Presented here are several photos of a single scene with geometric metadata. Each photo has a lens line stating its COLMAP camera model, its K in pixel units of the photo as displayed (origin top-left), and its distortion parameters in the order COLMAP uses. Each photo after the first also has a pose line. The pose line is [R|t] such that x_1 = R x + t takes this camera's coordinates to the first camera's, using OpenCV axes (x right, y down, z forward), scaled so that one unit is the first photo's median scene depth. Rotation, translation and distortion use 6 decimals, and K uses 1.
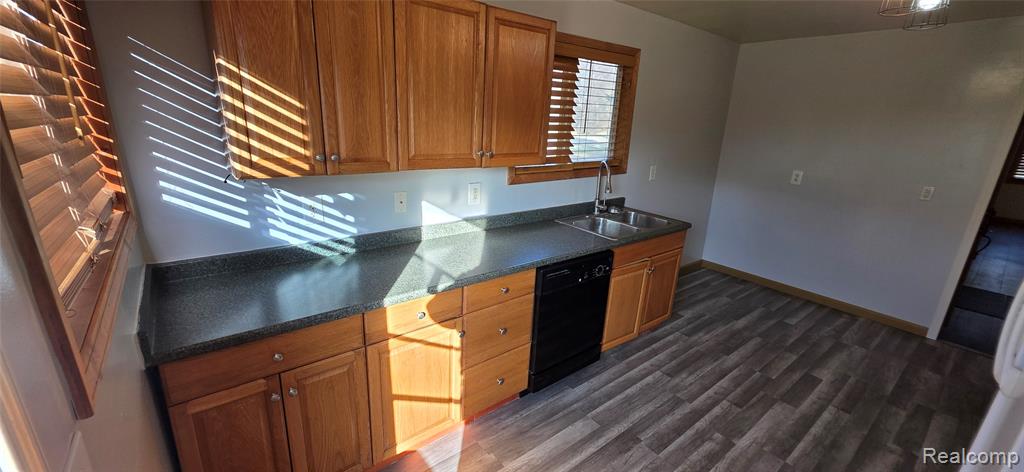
lens RADIAL K [[410.4, 0, 512.0], [0, 410.4, 236.0], [0, 0, 1]] dist [0.000278, 0.000072]
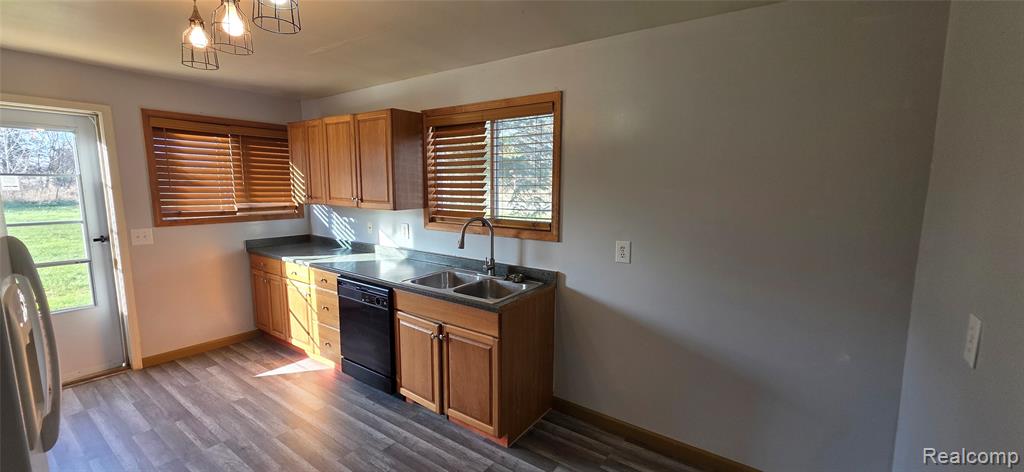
lens RADIAL K [[410.4, 0, 512.0], [0, 410.4, 236.0], [0, 0, 1]] dist [0.000278, 0.000072]
pose [[0.277799, 0.086218, -0.956762, 1.643765], [-0.271530, 0.962398, 0.007887, -0.238738], [0.921466, 0.257599, 0.290764, 1.131556]]
